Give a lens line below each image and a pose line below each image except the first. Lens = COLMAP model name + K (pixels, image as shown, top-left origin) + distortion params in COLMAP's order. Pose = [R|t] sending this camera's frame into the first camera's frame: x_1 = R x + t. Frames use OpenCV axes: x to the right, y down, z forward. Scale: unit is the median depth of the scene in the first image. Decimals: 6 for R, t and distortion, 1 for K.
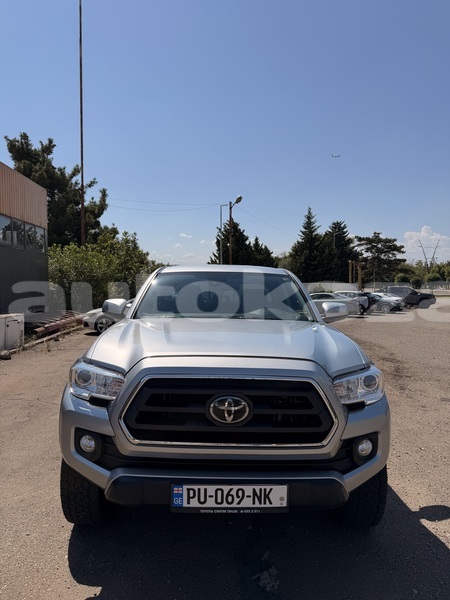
lens RADIAL K [[419.2, 0, 225.0], [0, 419.2, 300.0], [0, 0, 1]] dist [0.059214, -0.087962]
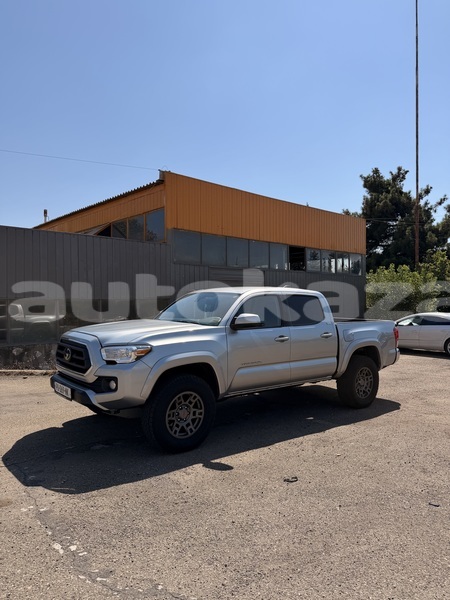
lens RADIAL K [[419.2, 0, 225.0], [0, 419.2, 300.0], [0, 0, 1]] dist [0.059214, -0.087962]
pose [[0.625995, -0.005244, -0.779809, 0.171430], [-0.032299, 0.998945, -0.032646, 0.000823], [0.779158, 0.045624, 0.625165, 0.014573]]
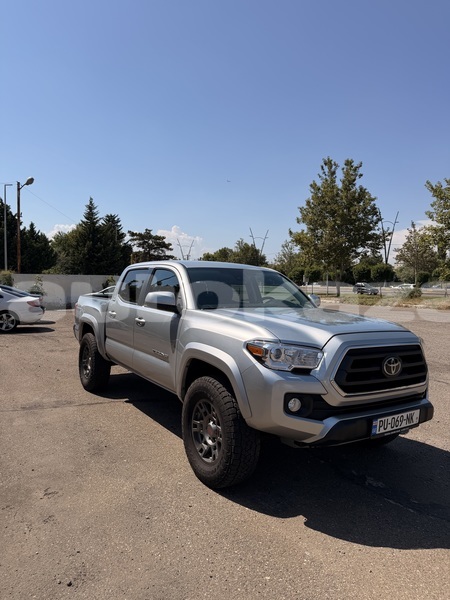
lens RADIAL K [[419.2, 0, 225.0], [0, 419.2, 300.0], [0, 0, 1]] dist [0.059214, -0.087962]
pose [[0.845994, -0.003791, 0.533180, -0.093724], [-0.005523, 0.999859, 0.015872, 0.000249], [-0.533165, -0.016372, 0.845853, 0.003205]]
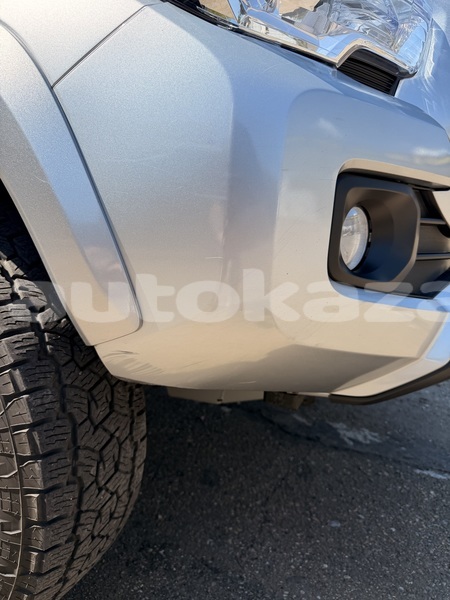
lens RADIAL K [[419.2, 0, 225.0], [0, 419.2, 300.0], [0, 0, 1]] dist [0.059214, -0.087962]
pose [[0.443132, -0.171082, 0.879980, -0.047161], [-0.002808, 0.981351, 0.192204, 0.026020], [-0.896452, -0.087642, 0.434388, 0.076010]]
